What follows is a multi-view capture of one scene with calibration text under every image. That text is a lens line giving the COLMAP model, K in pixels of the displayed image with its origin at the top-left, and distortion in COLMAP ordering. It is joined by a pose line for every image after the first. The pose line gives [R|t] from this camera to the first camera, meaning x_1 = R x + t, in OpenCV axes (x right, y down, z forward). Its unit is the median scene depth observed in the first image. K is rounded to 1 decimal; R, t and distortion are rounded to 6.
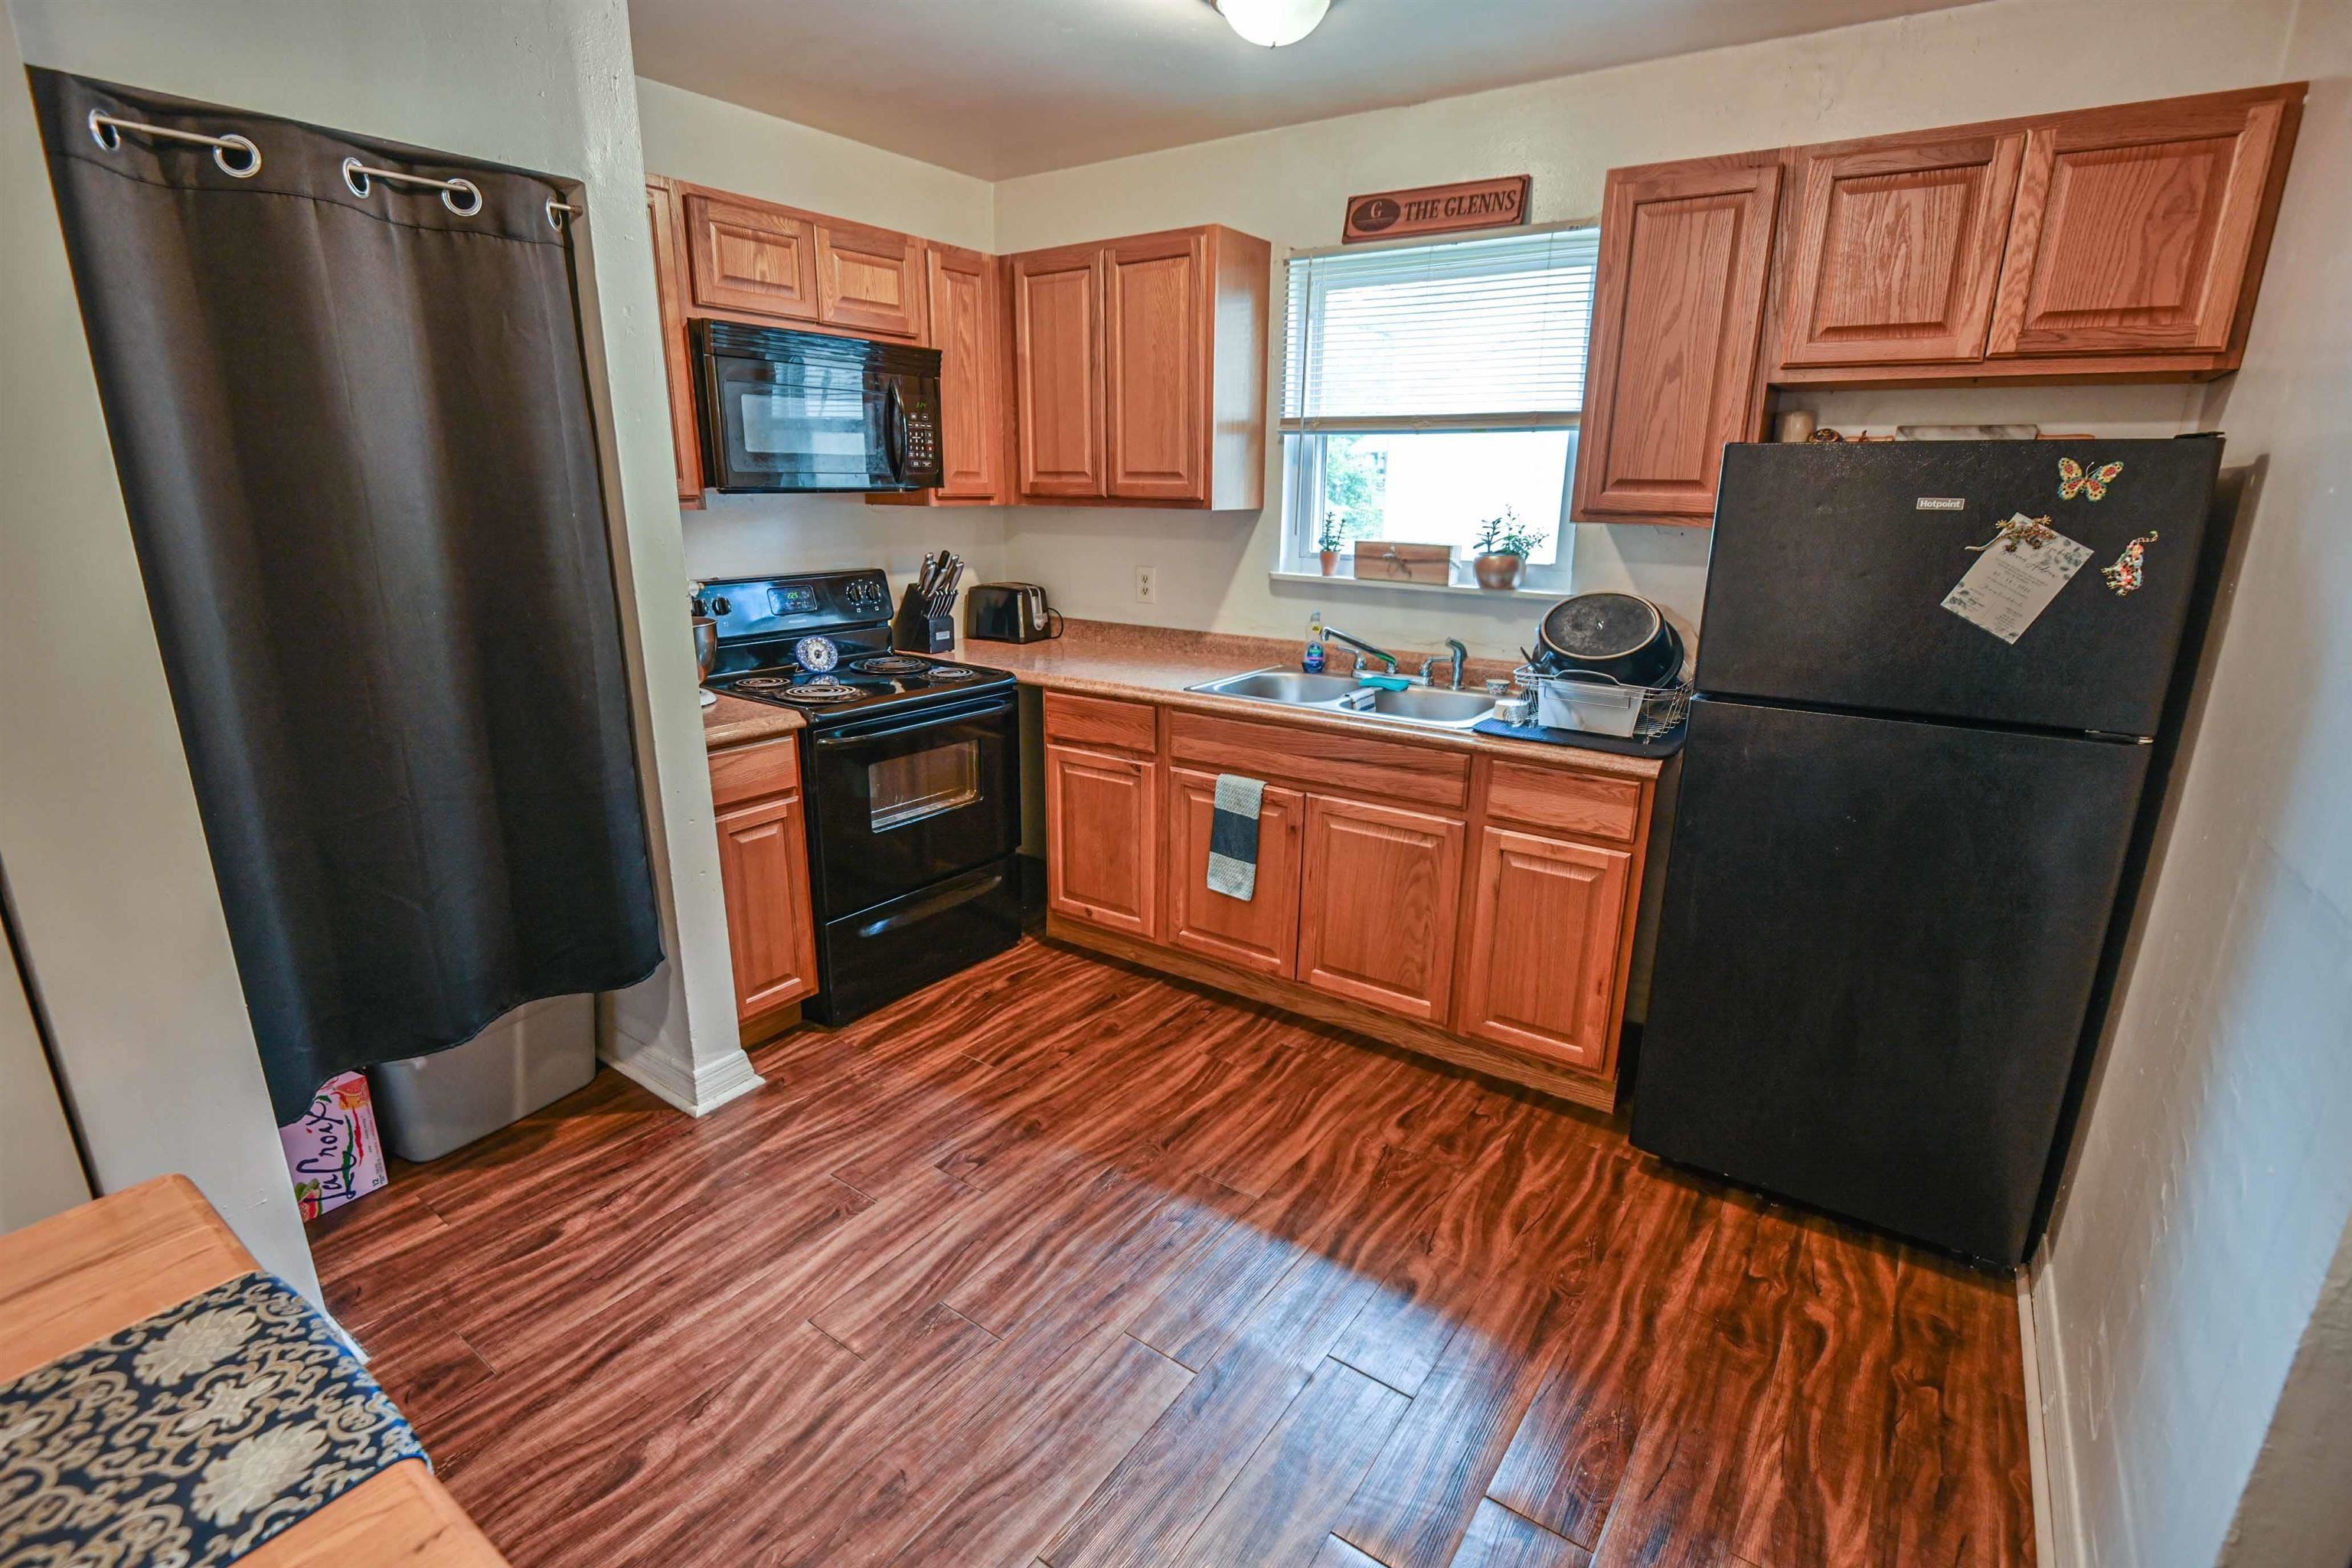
lens RADIAL K [[1078.6, 0, 1165.7], [0, 1078.6, 796.2], [0, 0, 1]] dist [-0.007901, -0.007151]
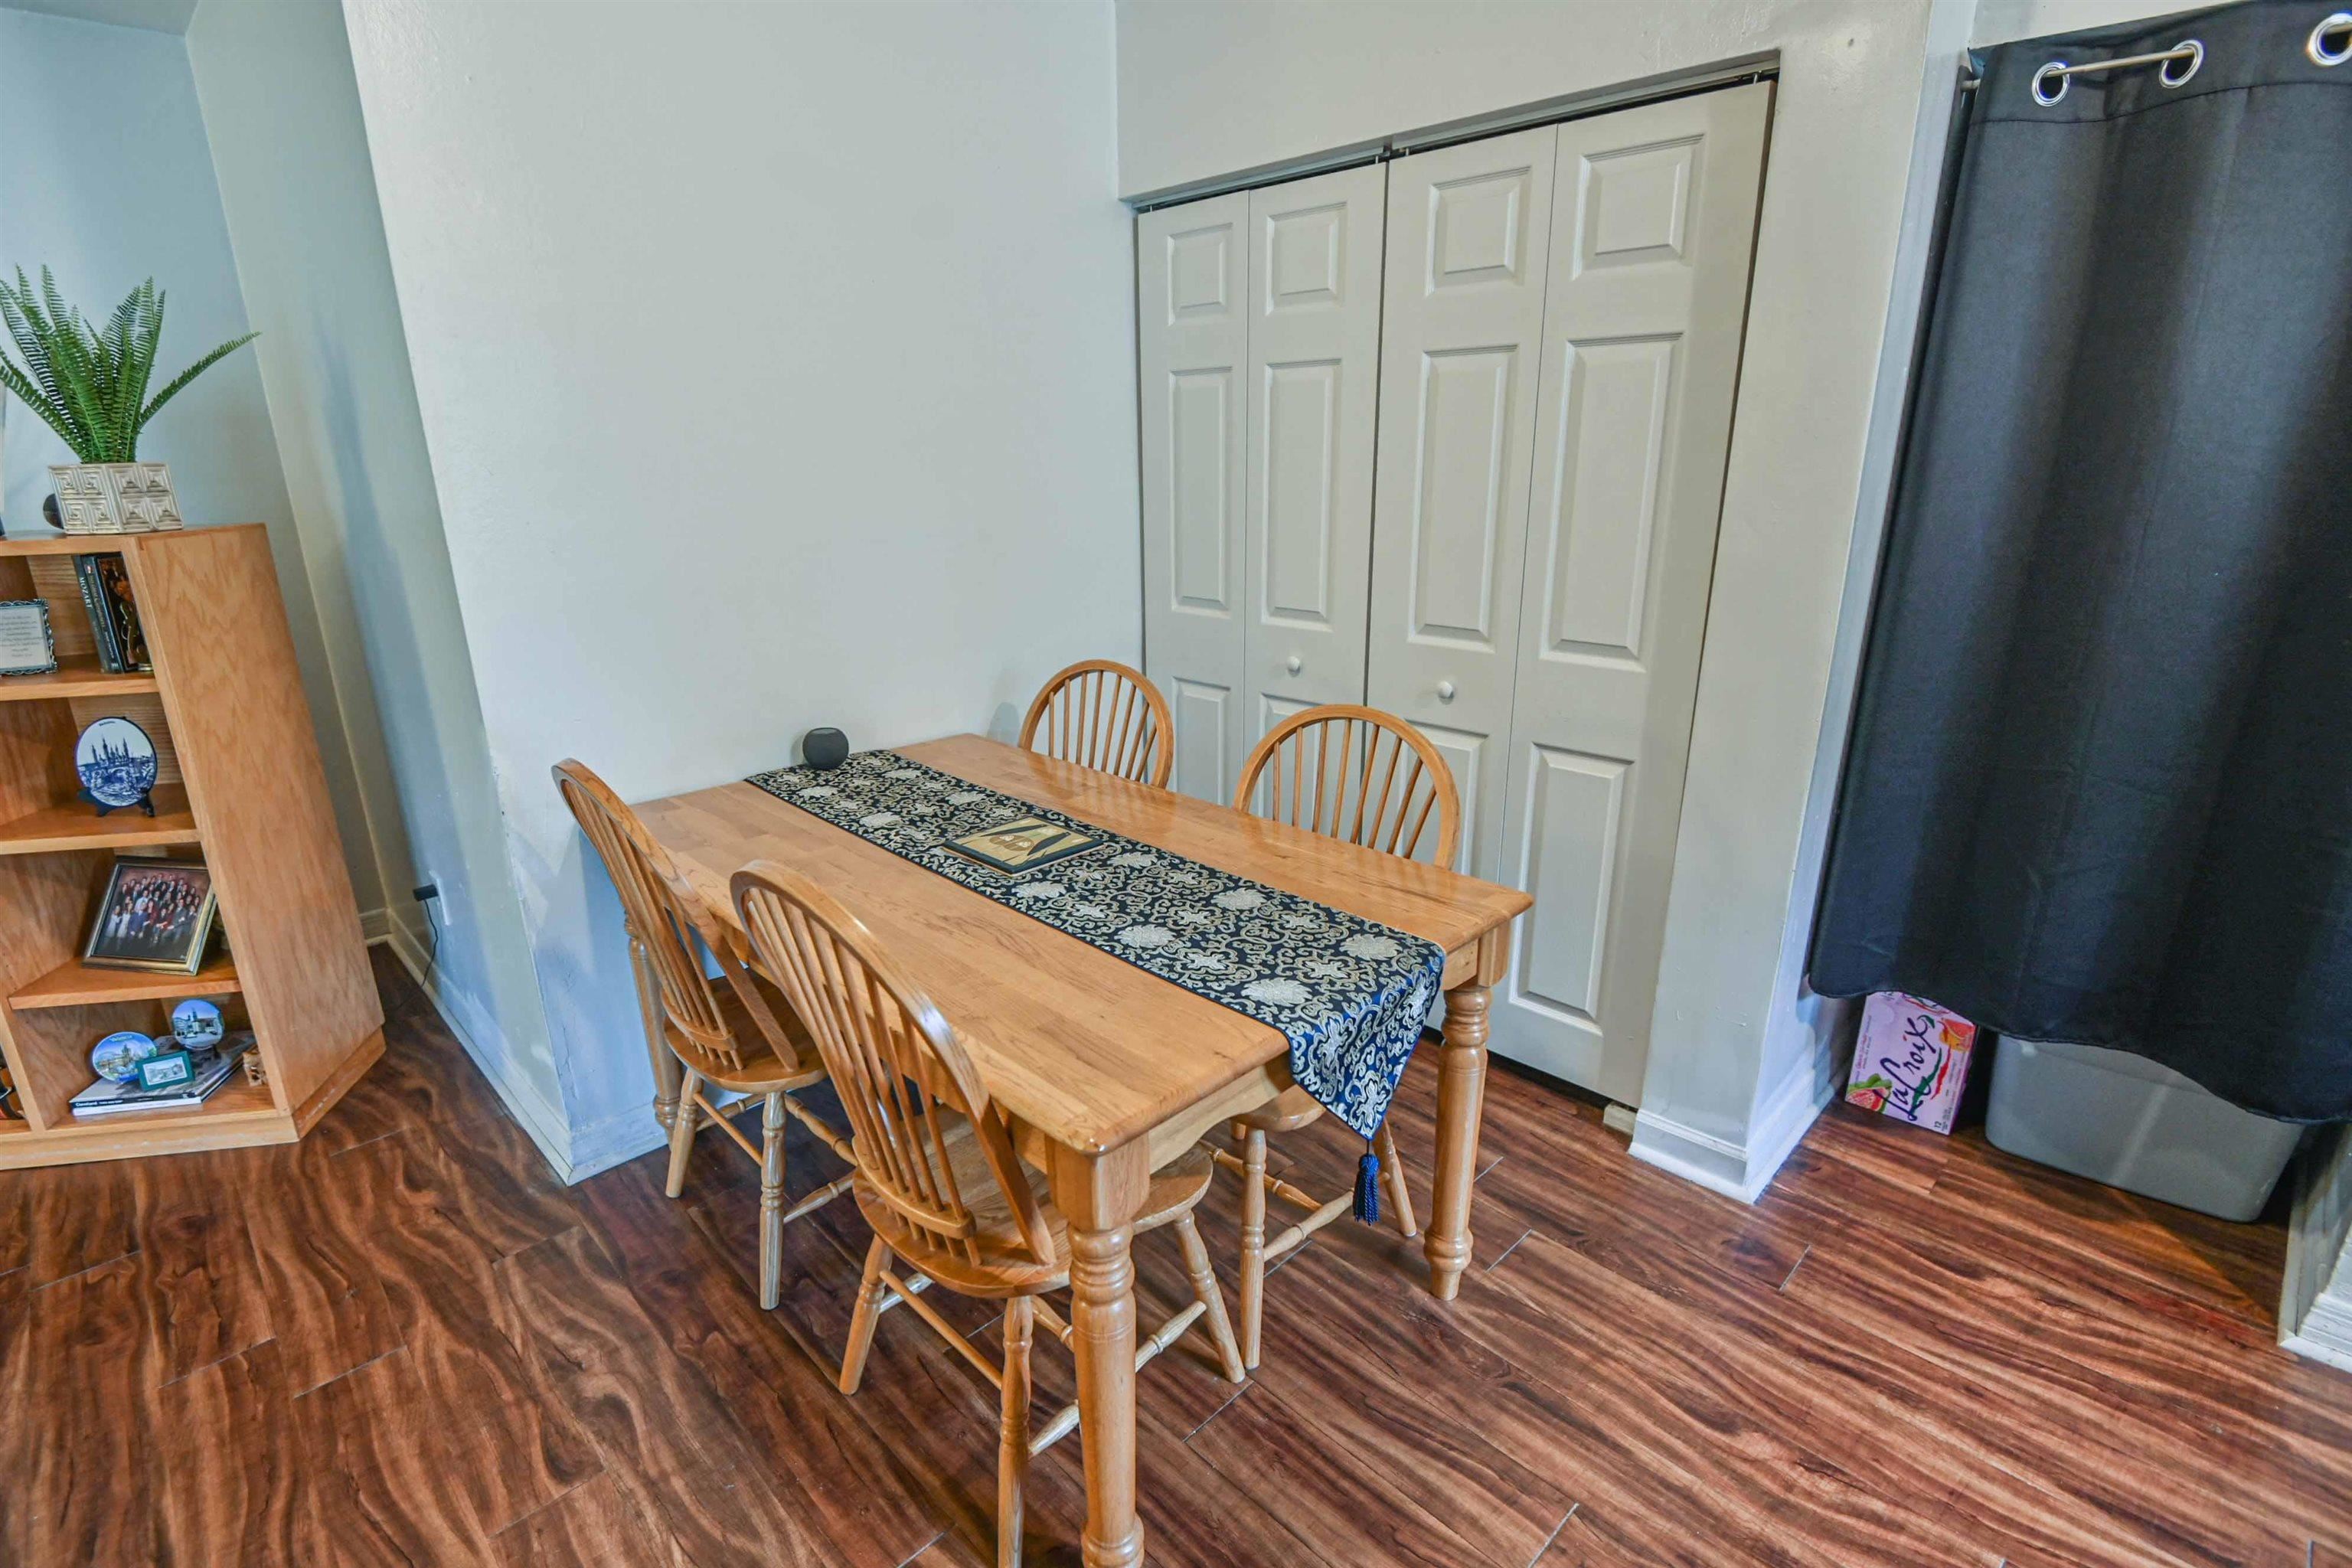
lens RADIAL K [[1119.8, 0, 1166.1], [0, 1119.8, 794.8], [0, 0, 1]] dist [-0.003638, -0.011726]
pose [[-0.171723, 0.295272, -0.939854, 0.235690], [-0.265570, 0.904832, 0.332792, -0.063173], [0.948675, 0.306745, -0.076965, 0.257865]]
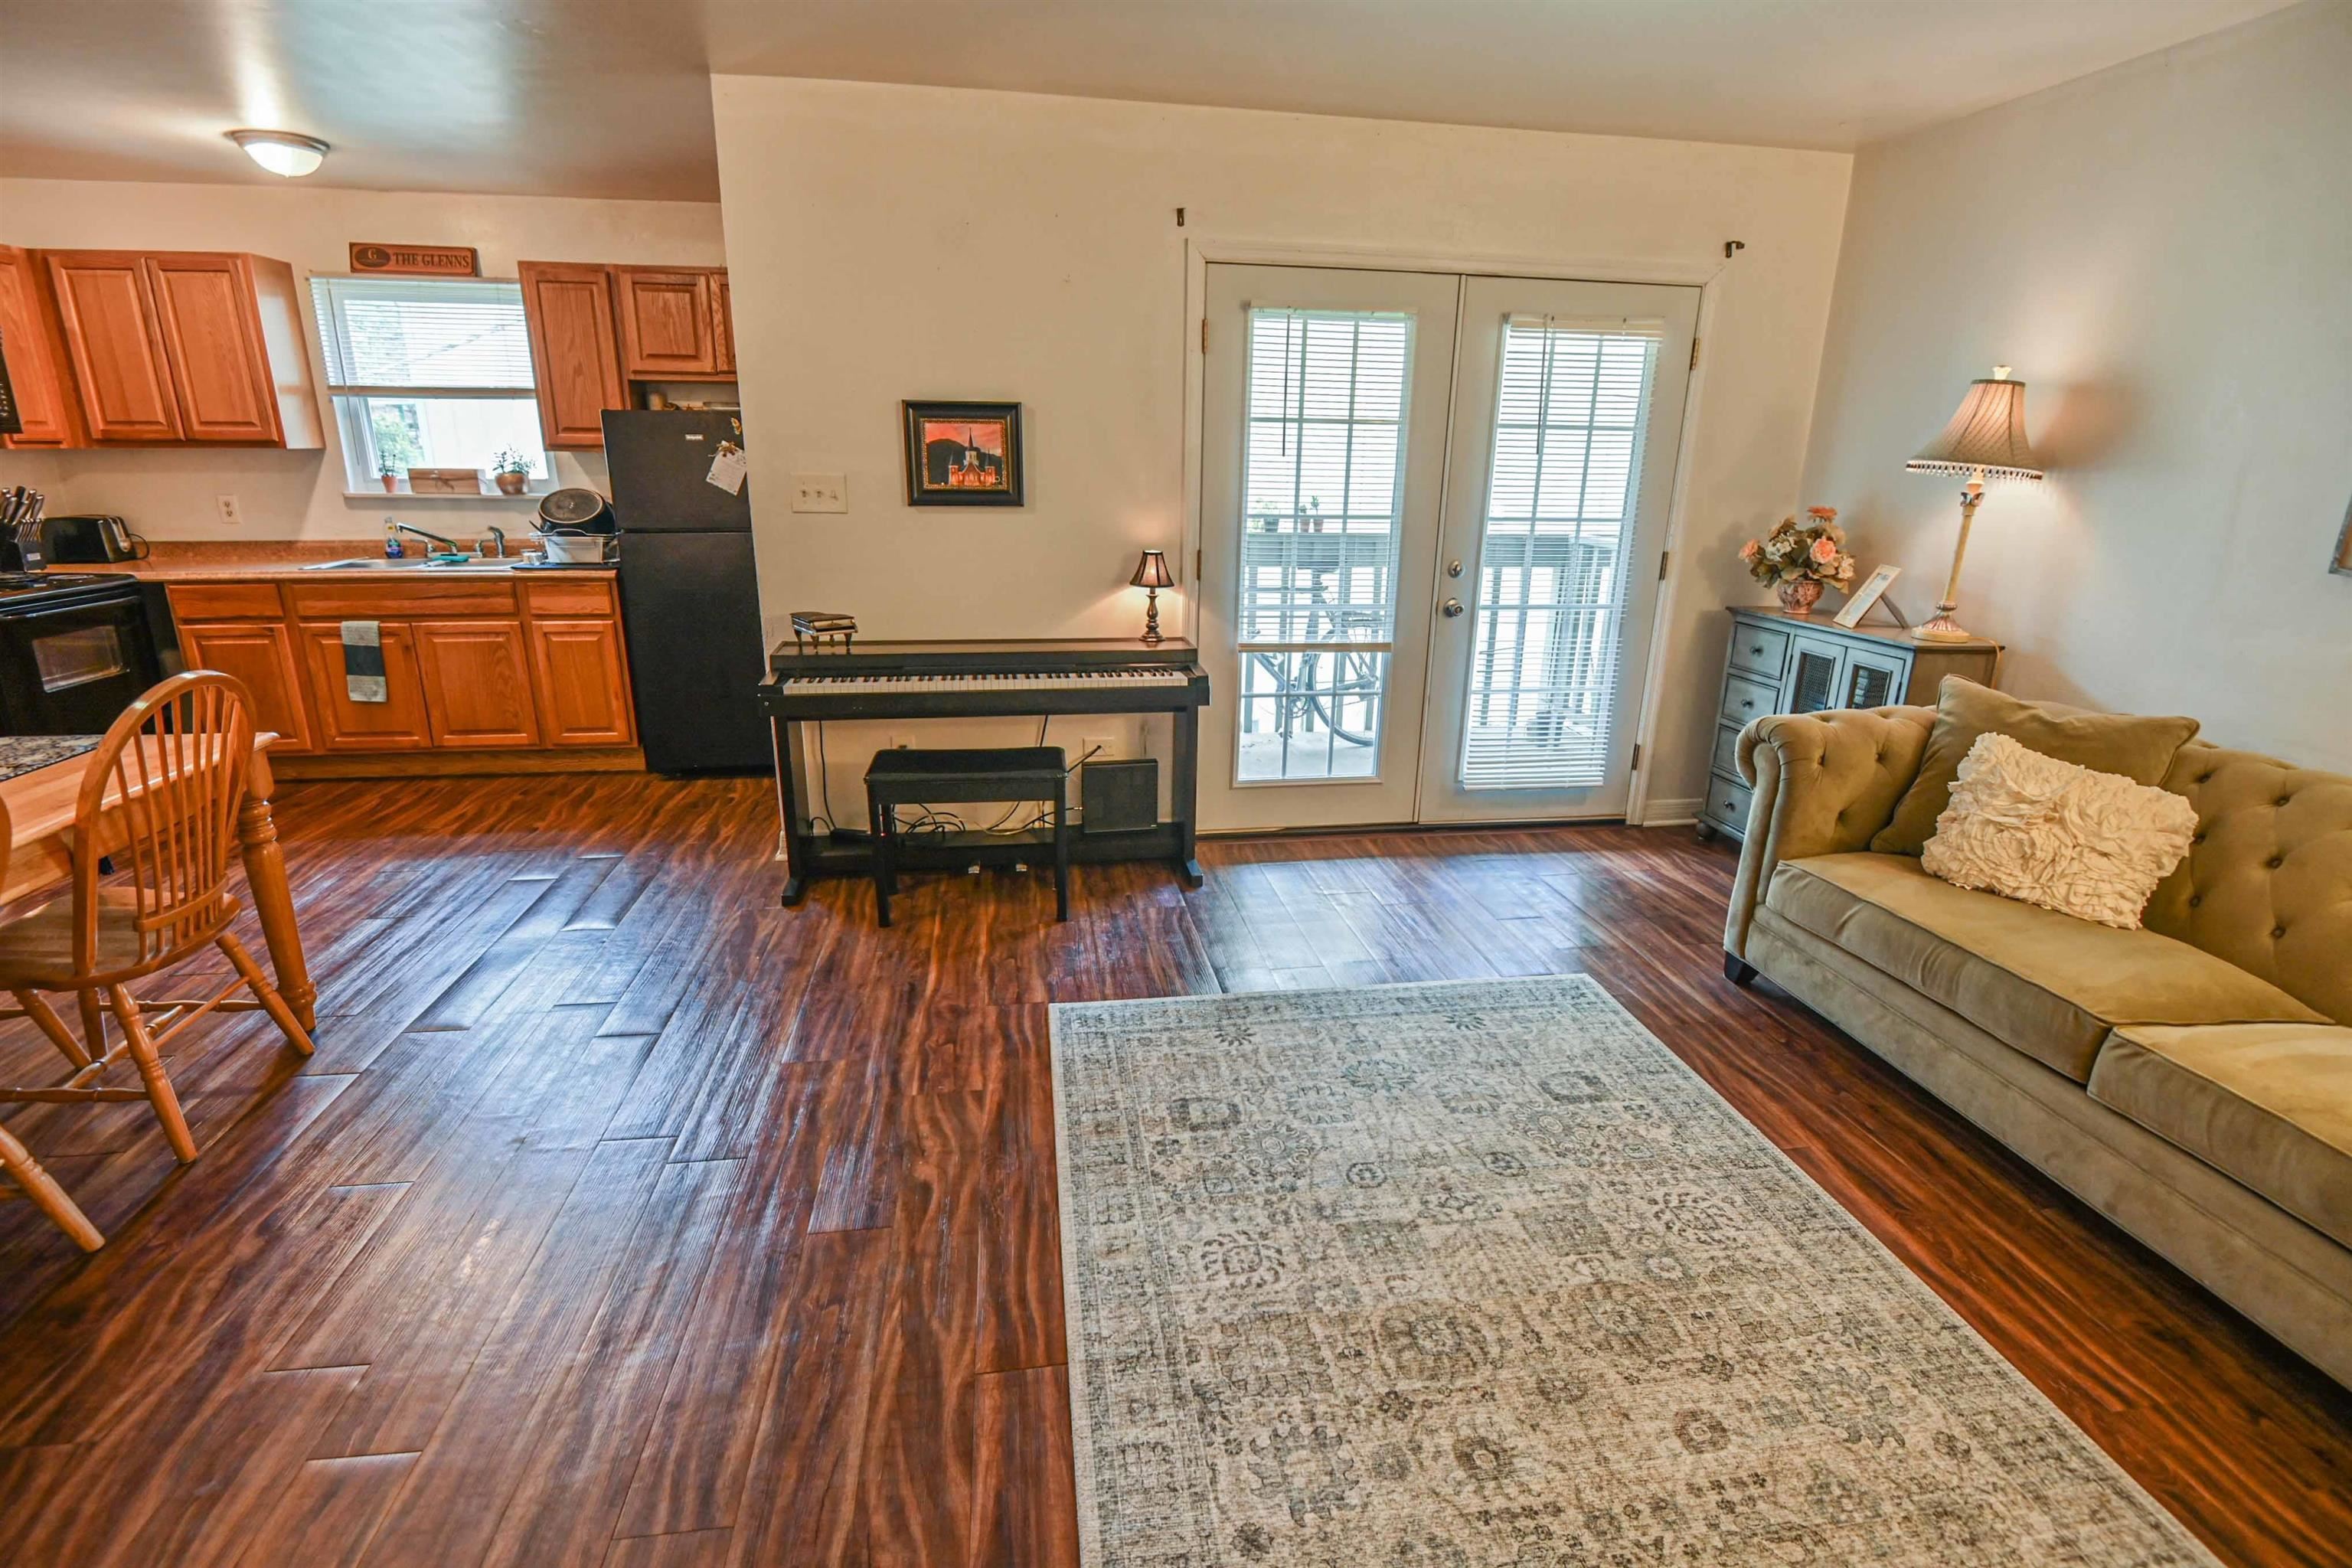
lens RADIAL K [[1097.4, 0, 1166.8], [0, 1097.4, 797.1], [0, 0, 1]] dist [-0.009430, -0.007672]
pose [[0.716173, -0.206085, 0.666802, -0.213256], [0.186905, 0.977146, 0.101257, 0.316338], [-0.672430, 0.052110, 0.738324, -1.006783]]
